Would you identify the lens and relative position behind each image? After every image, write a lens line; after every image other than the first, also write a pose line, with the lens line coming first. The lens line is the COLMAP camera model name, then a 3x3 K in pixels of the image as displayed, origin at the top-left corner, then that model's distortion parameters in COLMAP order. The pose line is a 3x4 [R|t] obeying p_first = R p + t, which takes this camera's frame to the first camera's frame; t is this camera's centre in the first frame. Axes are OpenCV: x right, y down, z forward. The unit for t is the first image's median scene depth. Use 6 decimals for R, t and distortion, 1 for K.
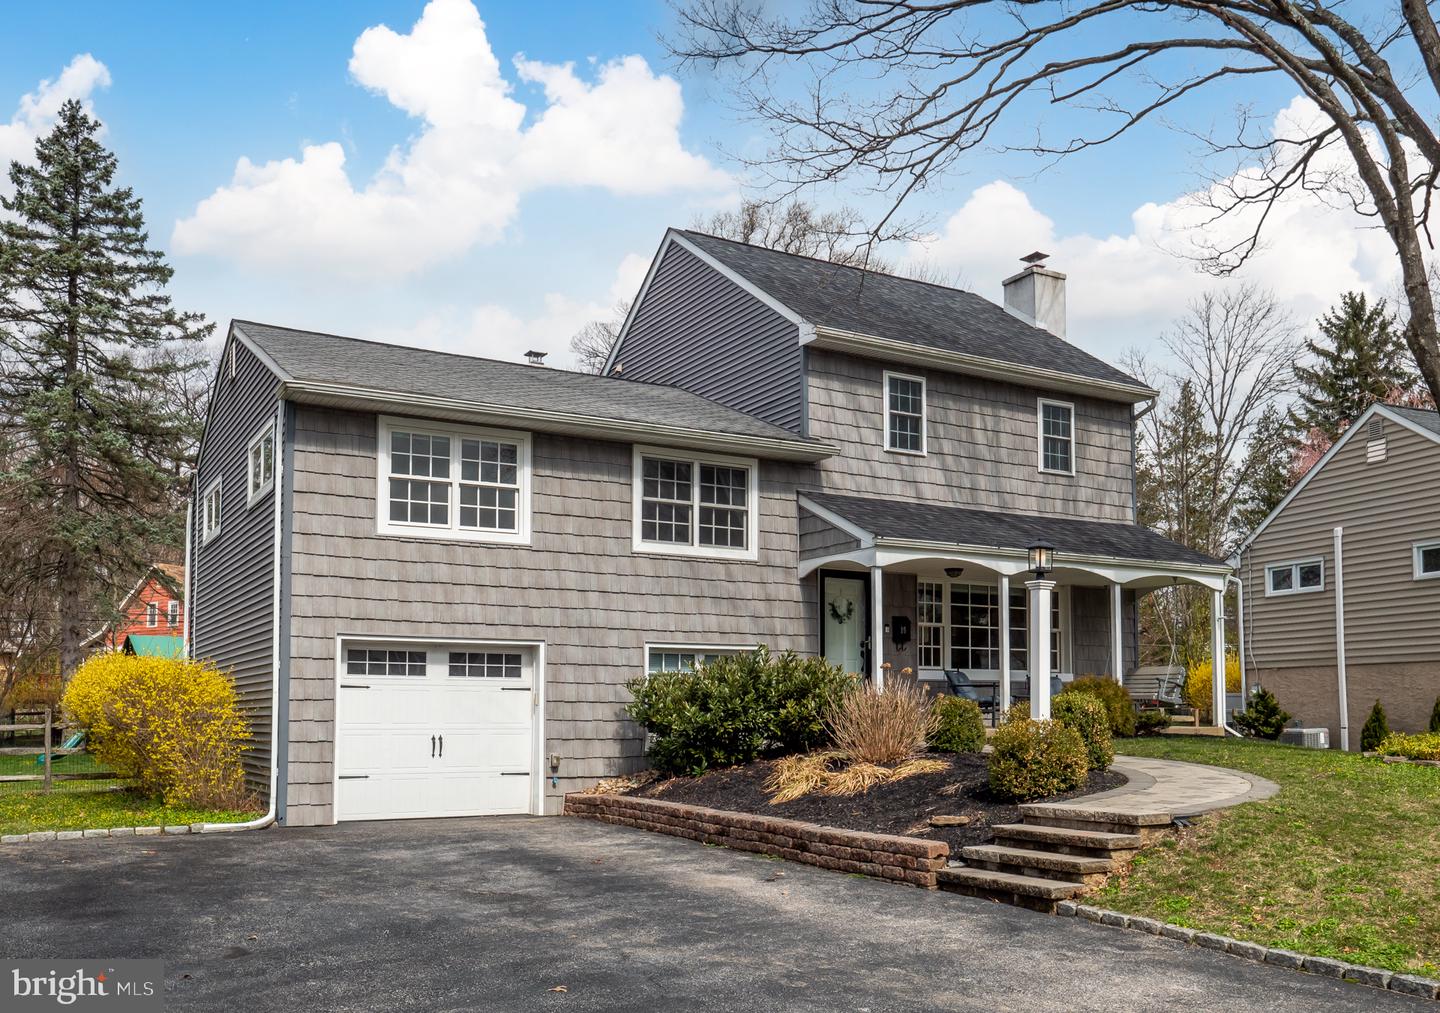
lens RADIAL K [[1232.3, 0, 781.9], [0, 1232.3, 651.9], [0, 0, 1]] dist [0.006522, -0.004704]
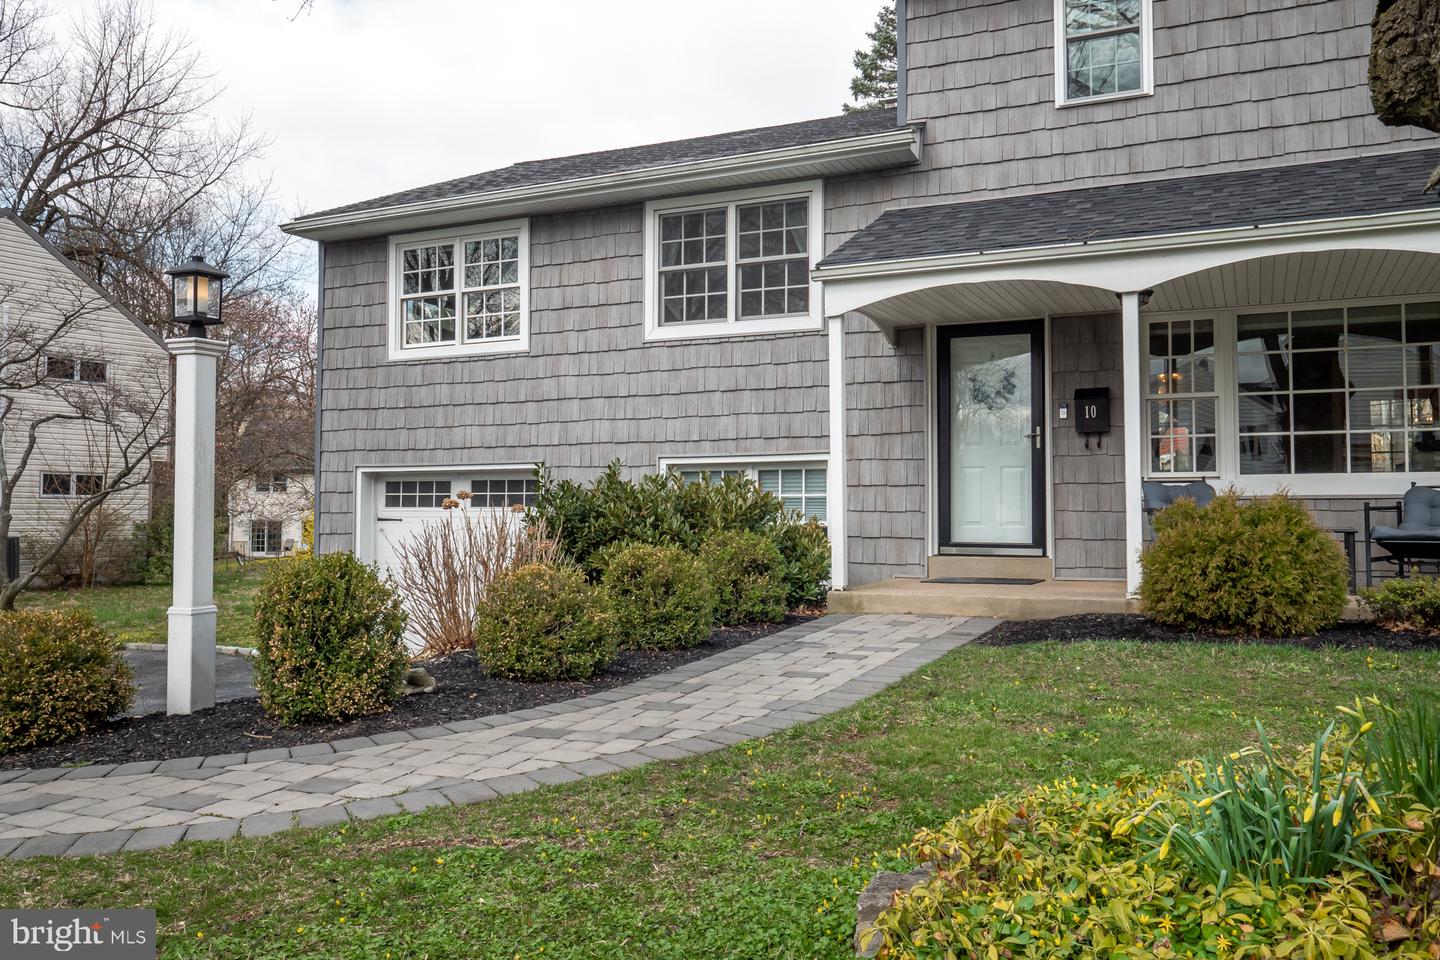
lens RADIAL K [[1198.3, 0, 713.5], [0, 1198.3, 472.2], [0, 0, 1]] dist [-0.011453, 0.003876]
pose [[0.551419, -0.028907, -0.833727, 0.520107], [0.042500, 0.999075, -0.006531, 0.007045], [0.833145, -0.031832, 0.552138, 0.615331]]
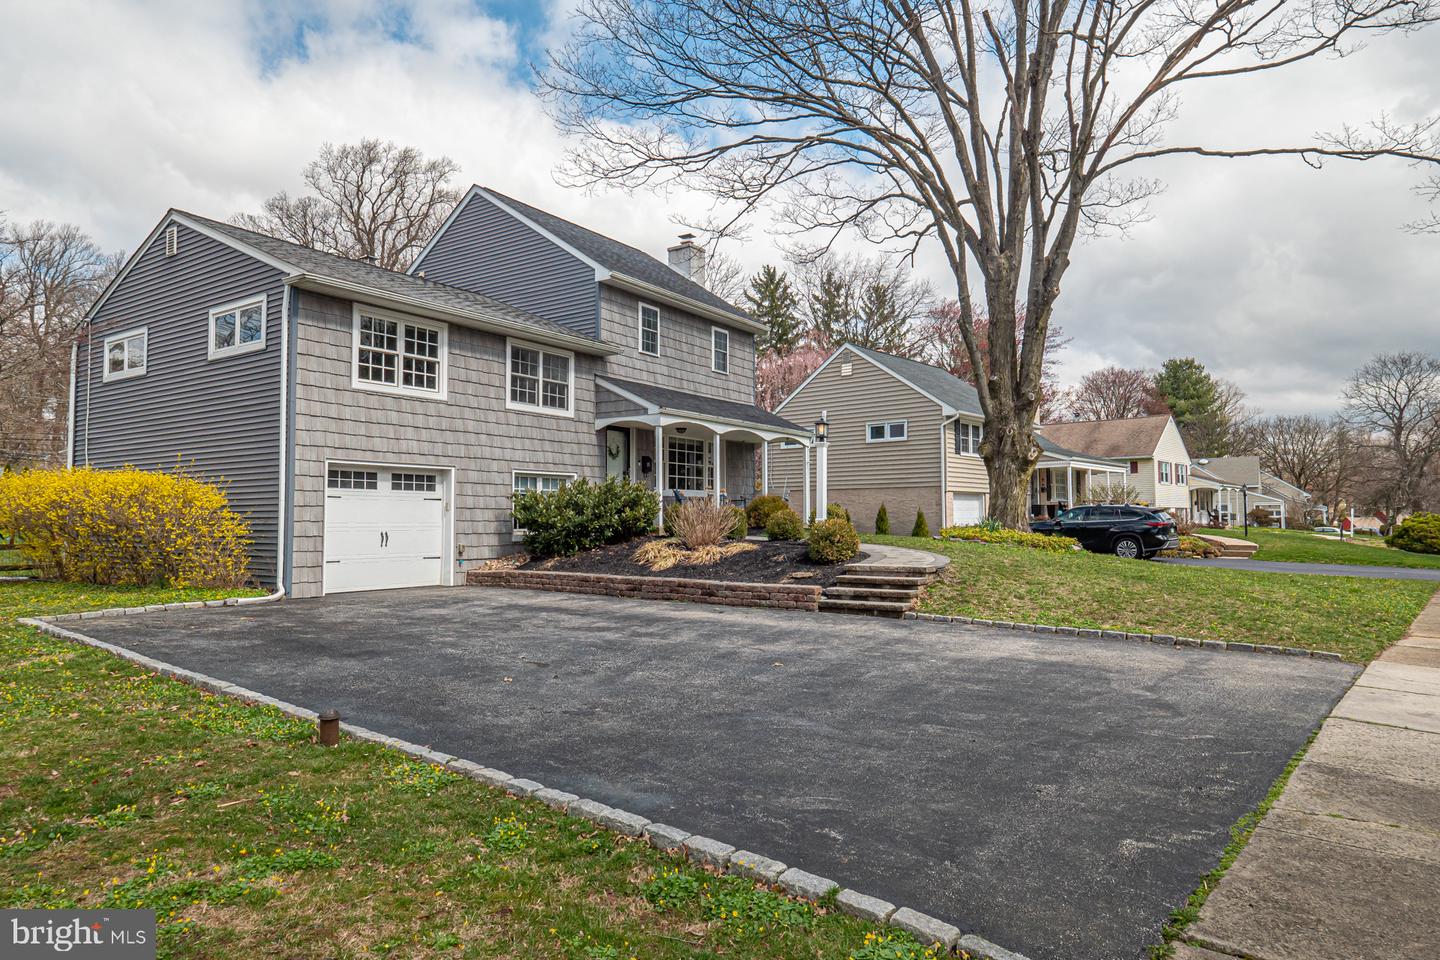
lens RADIAL K [[836.4, 0, 722.3], [0, 836.4, 480.2], [0, 0, 1]] dist [0.016399, -0.000148]
pose [[0.908183, 0.018249, 0.418176, -0.304198], [-0.020289, 0.999794, 0.000434, 0.000264], [-0.418082, -0.008878, 0.908366, -0.037281]]
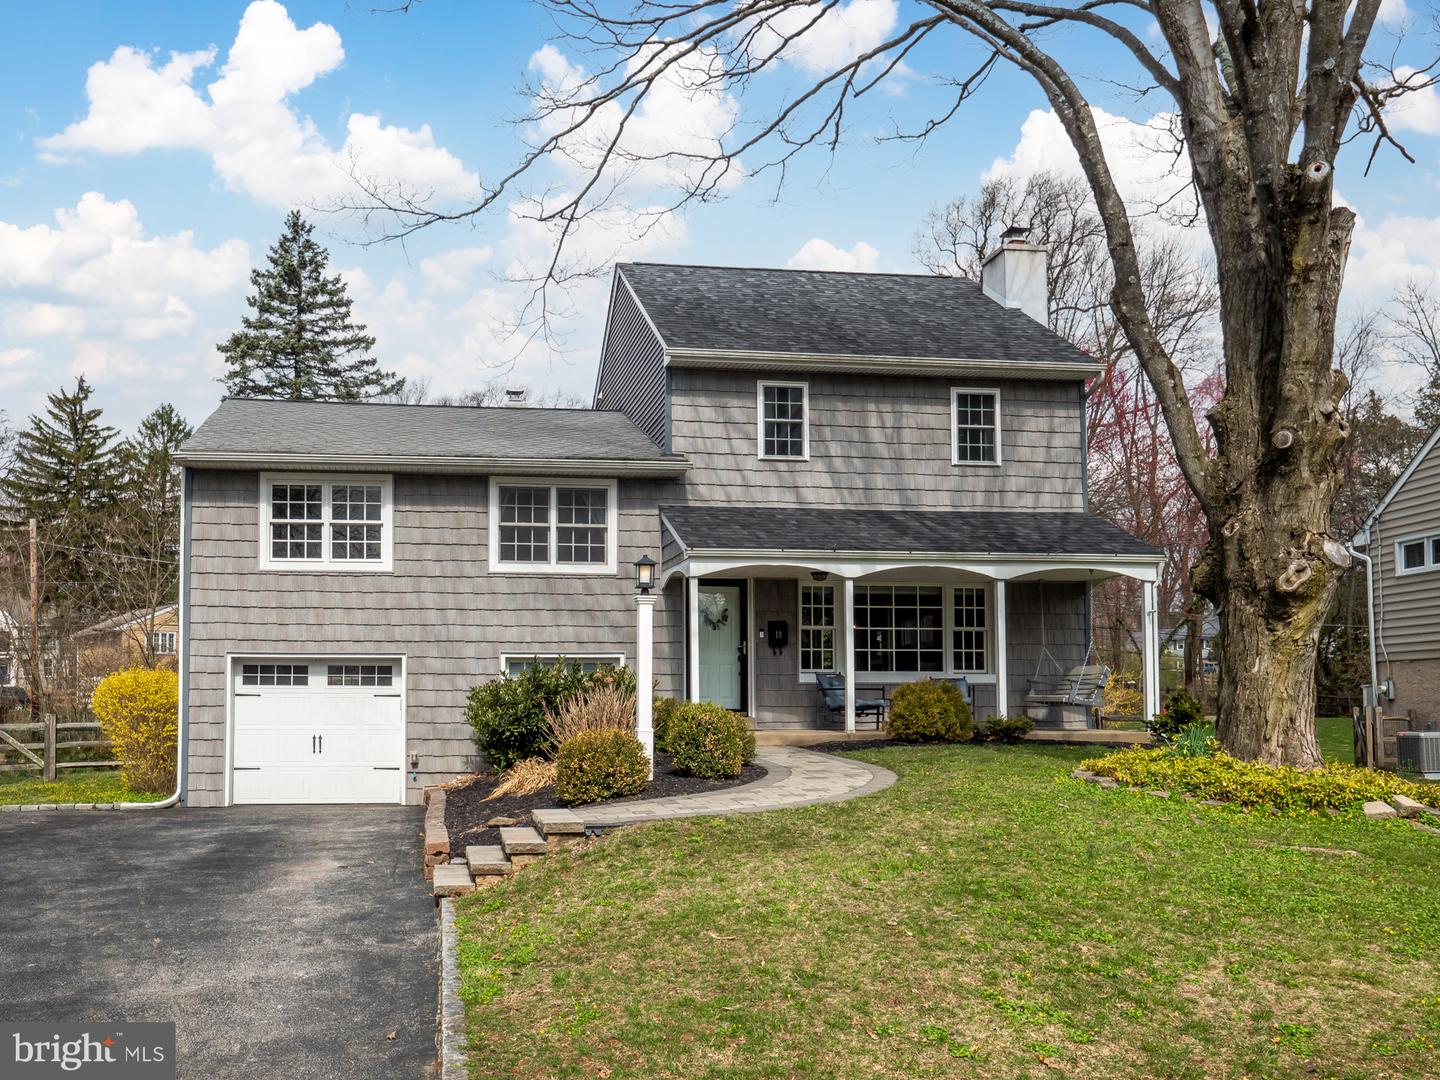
lens RADIAL K [[1207.1, 0, 612.3], [0, 1207.1, 654.7], [0, 0, 1]] dist [-0.002414, 0.011250]
pose [[0.917968, -0.015999, -0.396333, 0.412490], [0.019485, 0.999799, 0.004772, -0.009478], [0.396177, -0.012103, 0.918095, 0.035619]]
